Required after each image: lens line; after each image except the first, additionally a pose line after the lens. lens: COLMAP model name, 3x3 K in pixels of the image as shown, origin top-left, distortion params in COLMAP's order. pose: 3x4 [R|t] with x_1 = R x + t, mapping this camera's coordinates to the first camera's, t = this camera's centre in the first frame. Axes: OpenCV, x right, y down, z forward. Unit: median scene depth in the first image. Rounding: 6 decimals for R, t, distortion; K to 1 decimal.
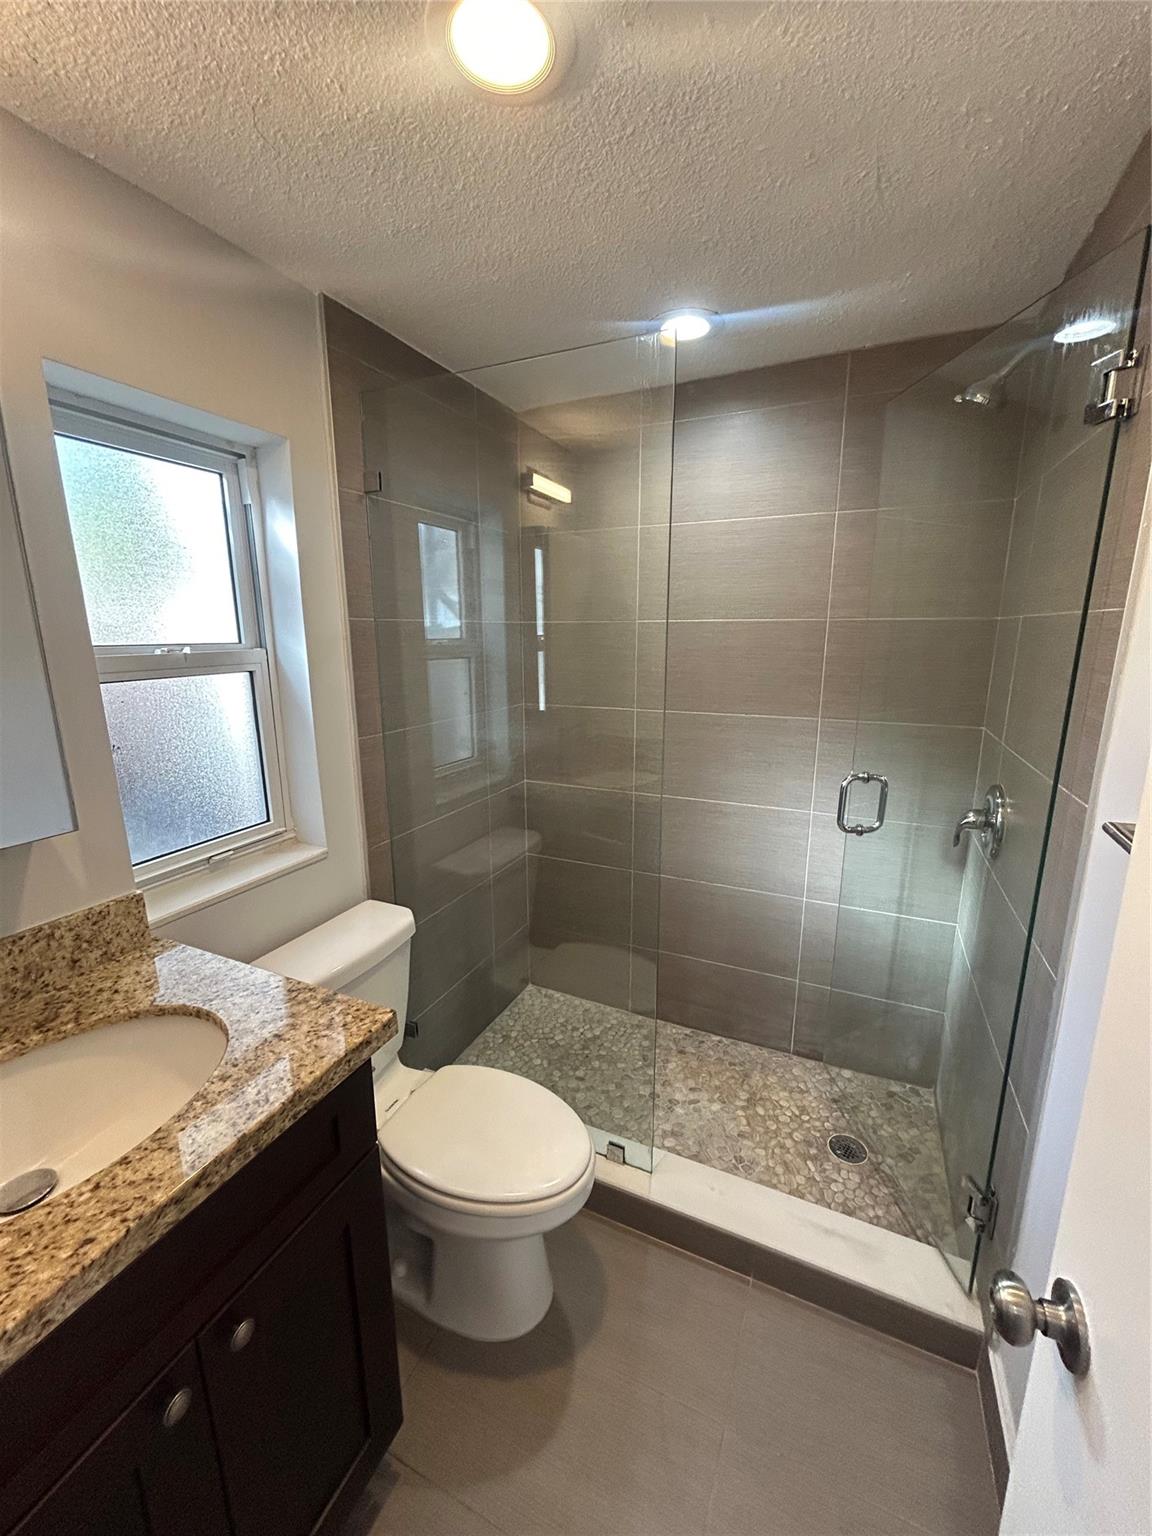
lens RADIAL K [[622.7, 0, 576.6], [0, 622.7, 770.3], [0, 0, 1]] dist [0.001324, 0.000462]
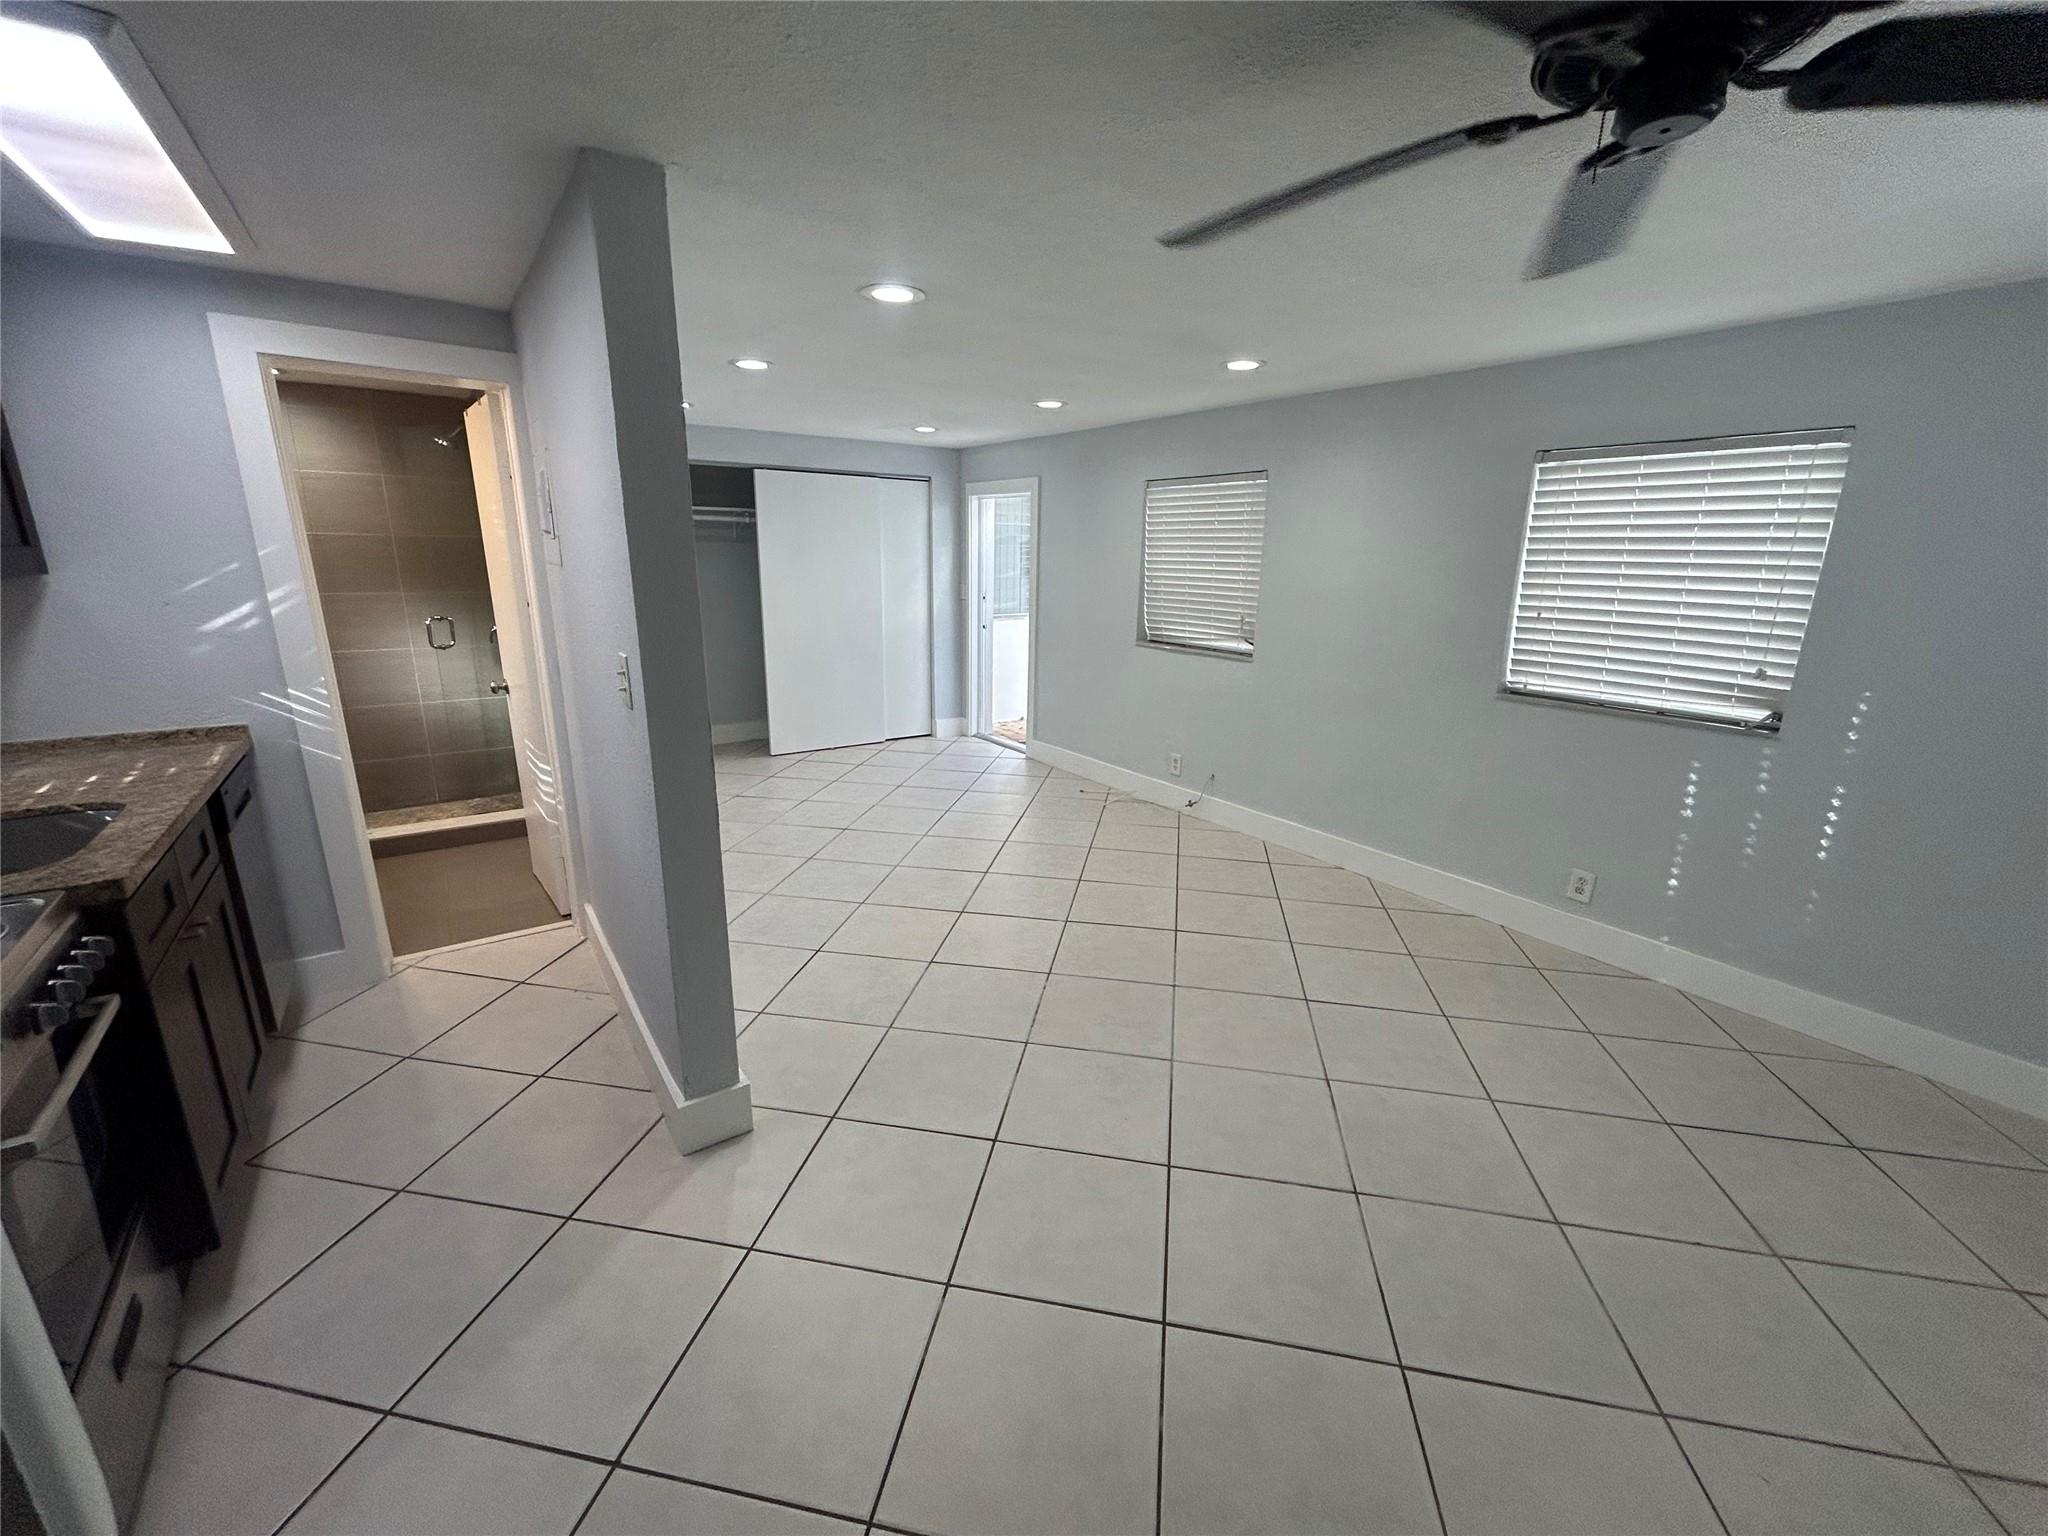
lens RADIAL K [[830.3, 0, 1028.6], [0, 830.3, 766.8], [0, 0, 1]] dist [0.001324, 0.000462]
pose [[0.499370, -0.210788, 0.840356, -0.857183], [0.168731, 0.975041, 0.144306, 0.382897], [-0.849800, 0.069732, 0.522473, -1.807167]]
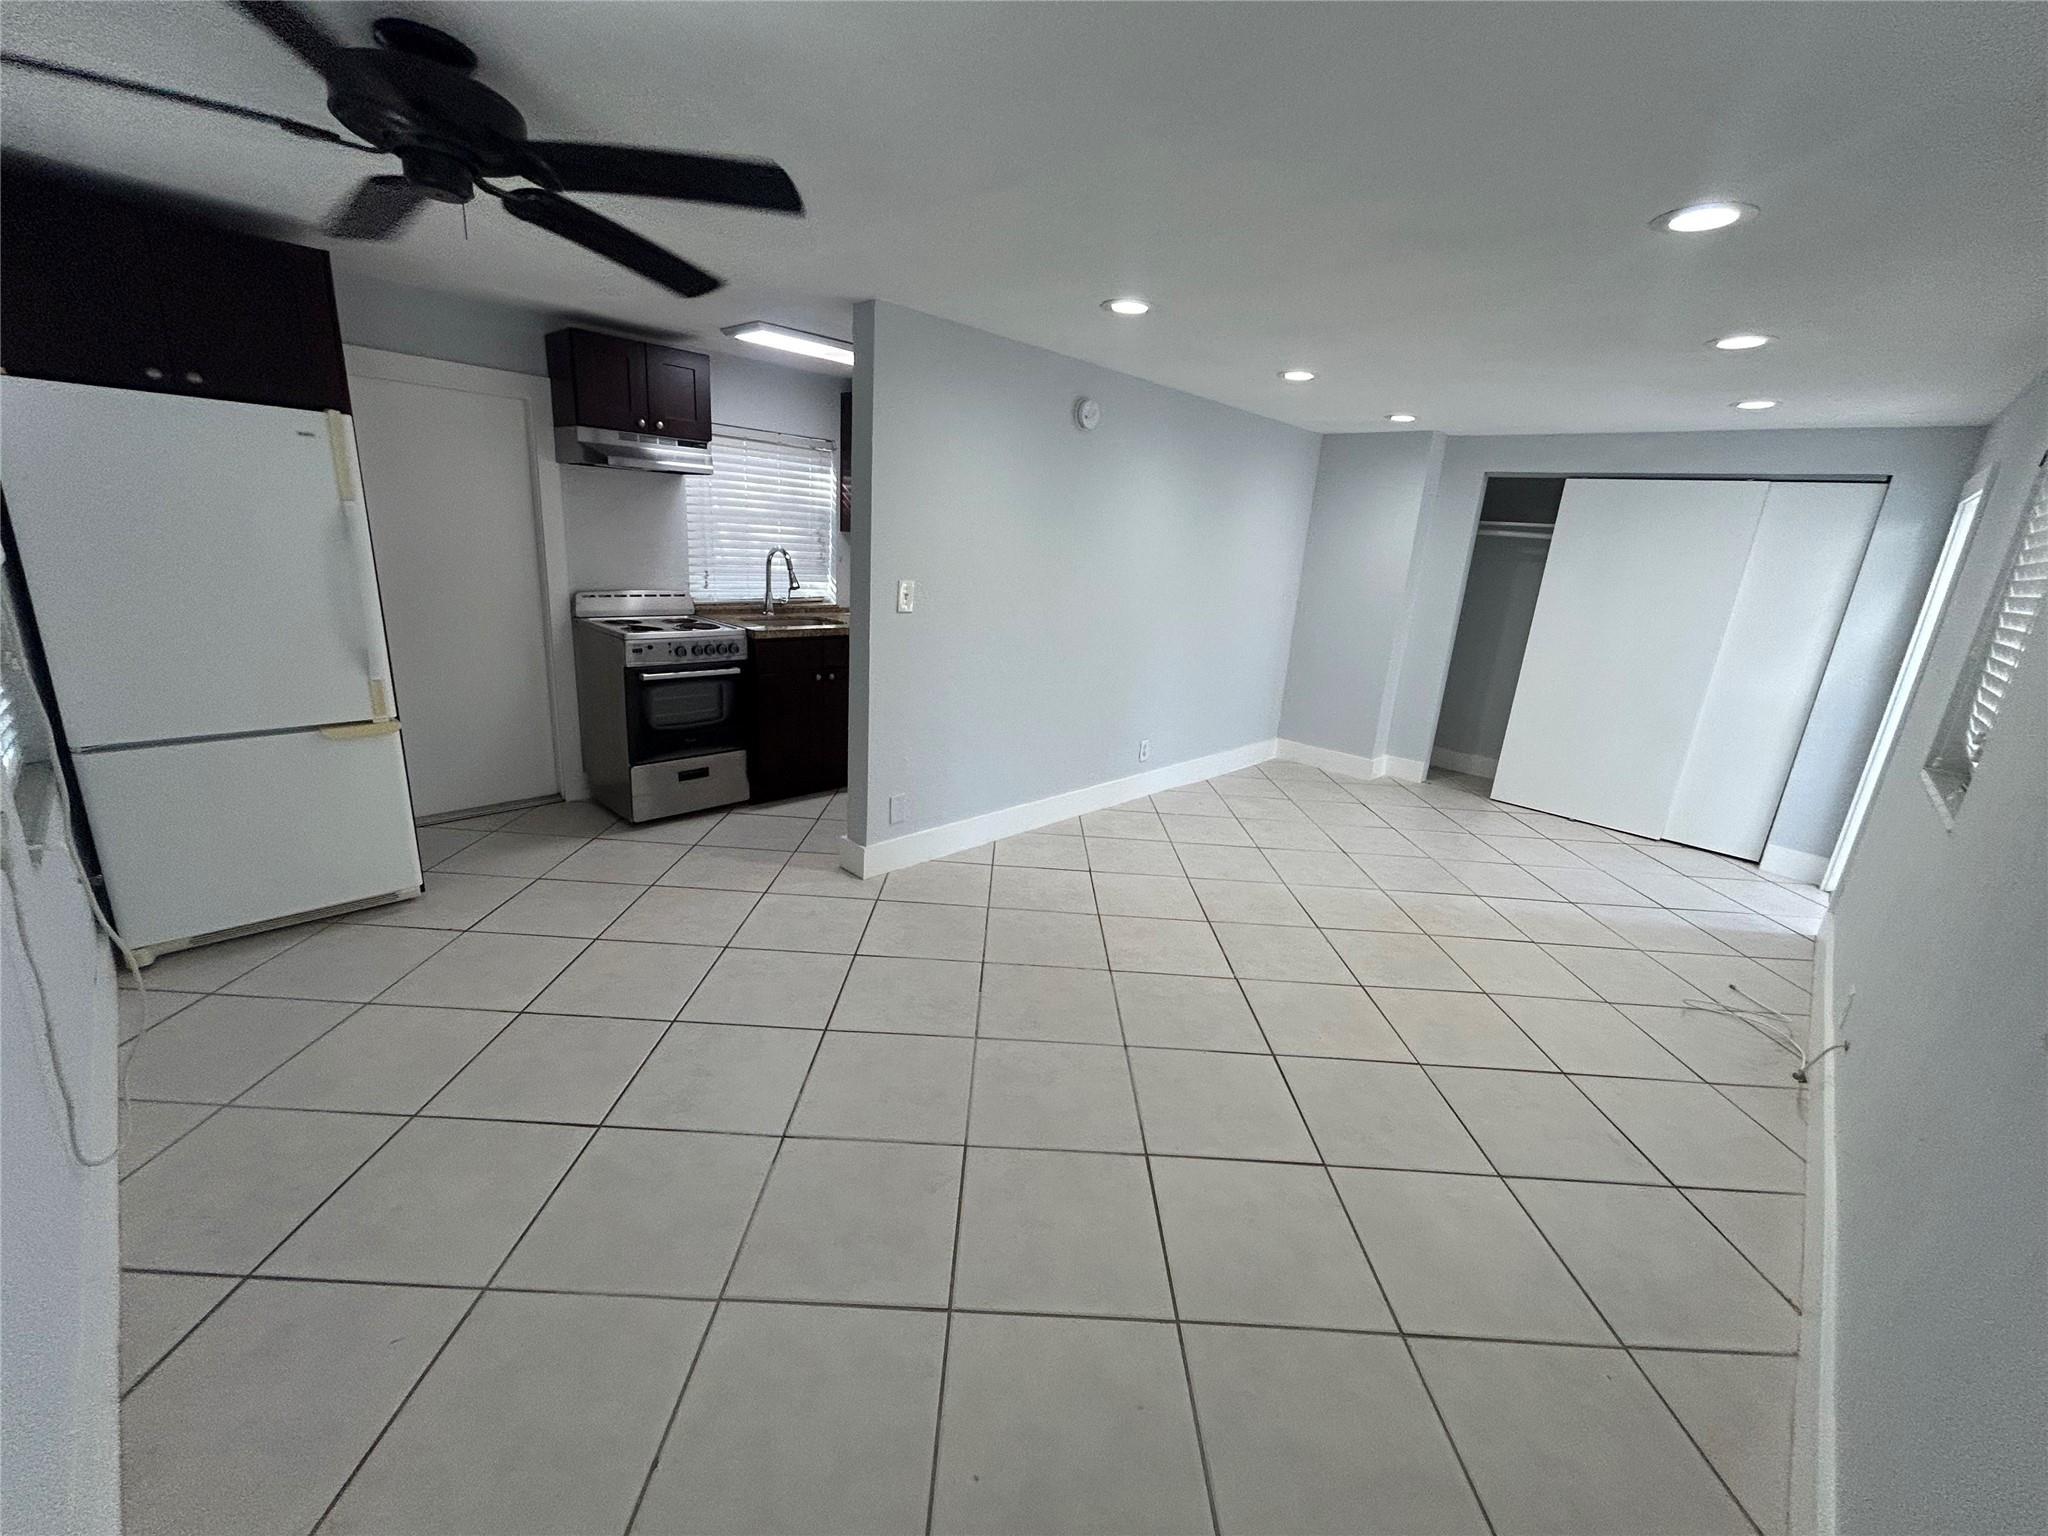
lens RADIAL K [[830.3, 0, 1028.6], [0, 830.3, 766.8], [0, 0, 1]] dist [0.001324, 0.000462]
pose [[0.943975, 0.156499, -0.290550, 0.695514], [-0.141228, 0.987286, 0.072943, 0.546739], [0.298271, -0.027822, 0.954076, -2.508358]]
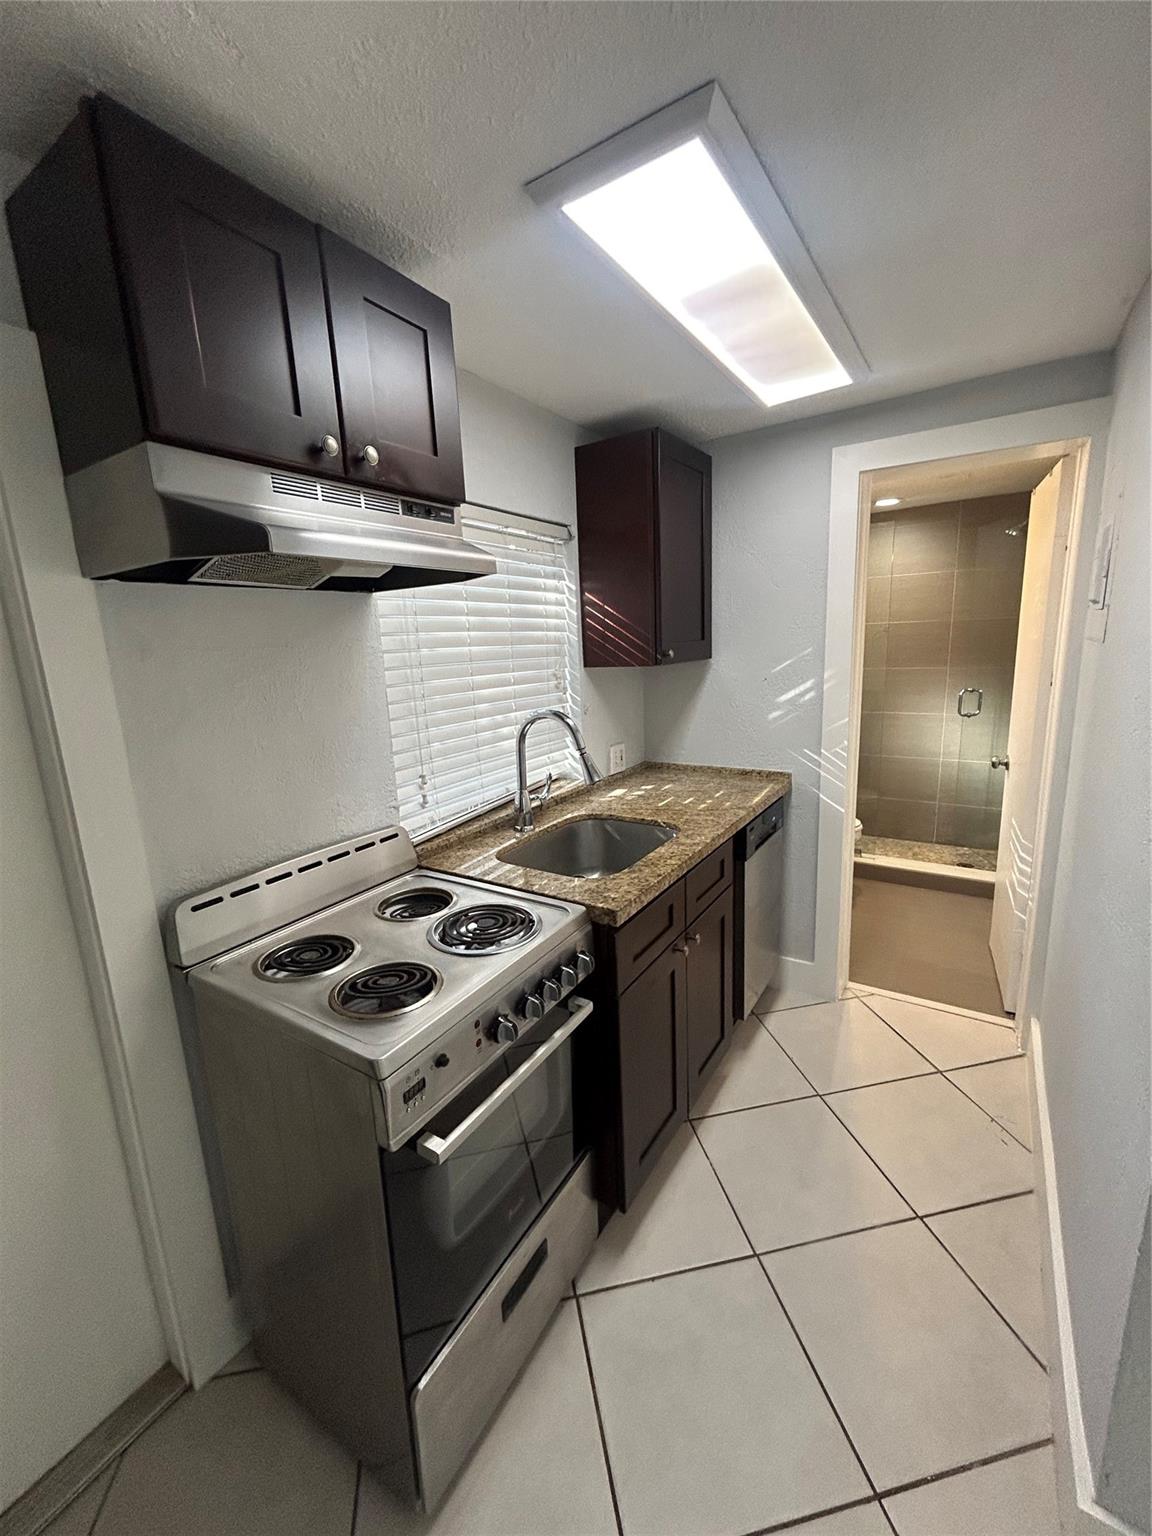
lens RADIAL K [[622.7, 0, 576.6], [0, 622.7, 770.3], [0, 0, 1]] dist [0.001324, 0.000462]
pose [[0.988803, -0.007409, -0.149042, -0.586896], [0.005740, 0.999916, -0.011626, 0.303588], [0.149115, 0.010640, 0.988763, -1.375482]]
